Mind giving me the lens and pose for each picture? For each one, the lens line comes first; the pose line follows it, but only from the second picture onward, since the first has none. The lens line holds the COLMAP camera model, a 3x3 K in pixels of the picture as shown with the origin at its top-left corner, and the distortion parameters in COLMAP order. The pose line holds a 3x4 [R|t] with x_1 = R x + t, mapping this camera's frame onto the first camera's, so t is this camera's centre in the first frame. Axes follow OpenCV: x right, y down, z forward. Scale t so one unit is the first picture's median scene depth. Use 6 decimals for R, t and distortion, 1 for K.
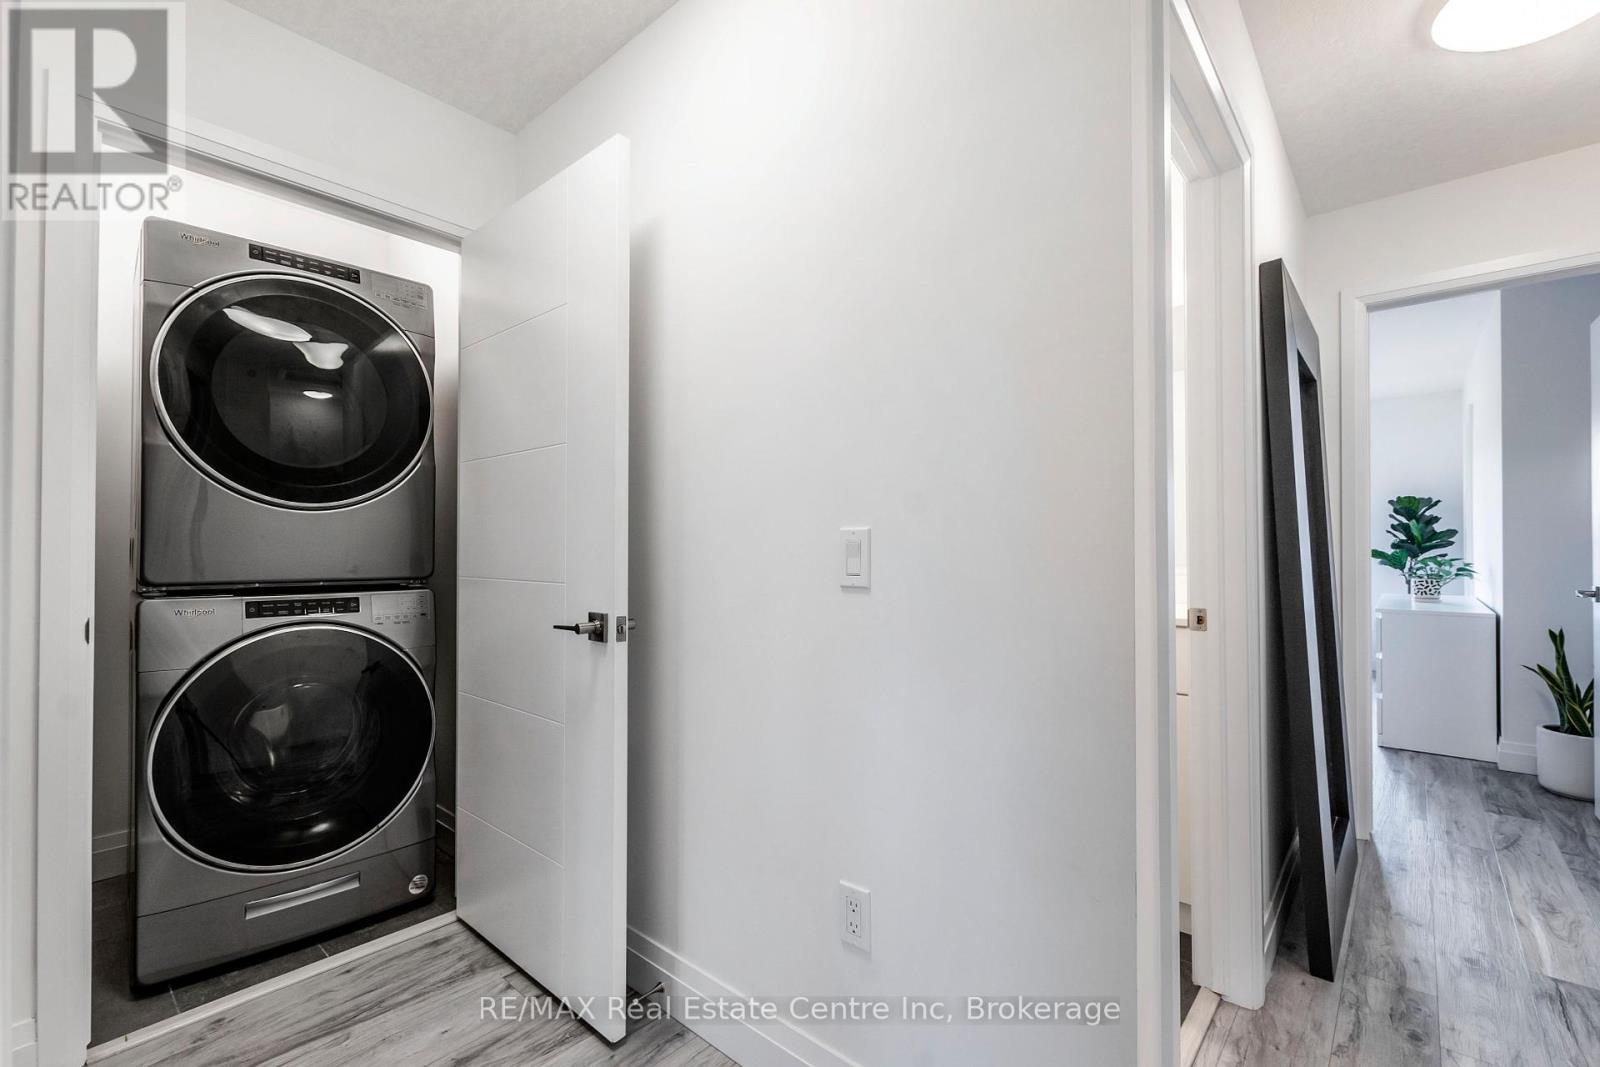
lens RADIAL K [[697.8, 0, 792.3], [0, 697.8, 539.5], [0, 0, 1]] dist [0.001697, -0.000498]
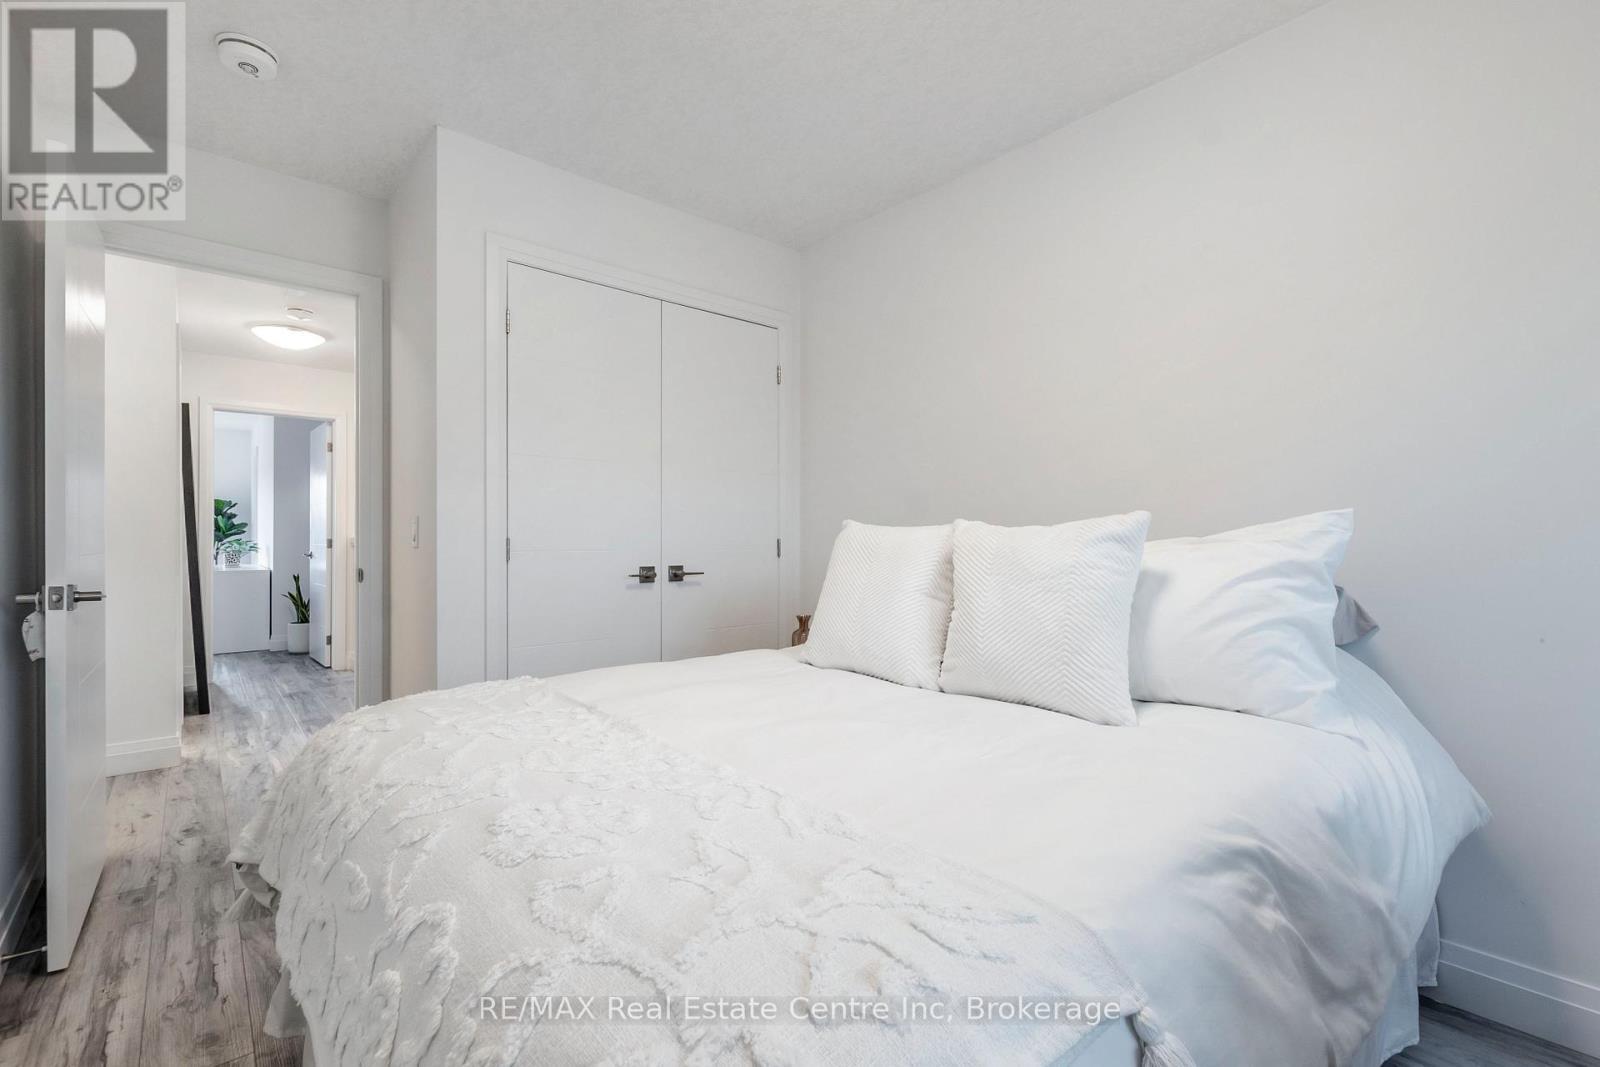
lens RADIAL K [[697.8, 0, 788.1], [0, 697.8, 537.3], [0, 0, 1]] dist [0.001697, -0.000498]
pose [[0.141002, -0.001165, 0.990009, -0.656119], [-0.007511, 0.999969, 0.002246, 0.008420], [-0.989981, -0.007753, 0.140989, -0.645313]]
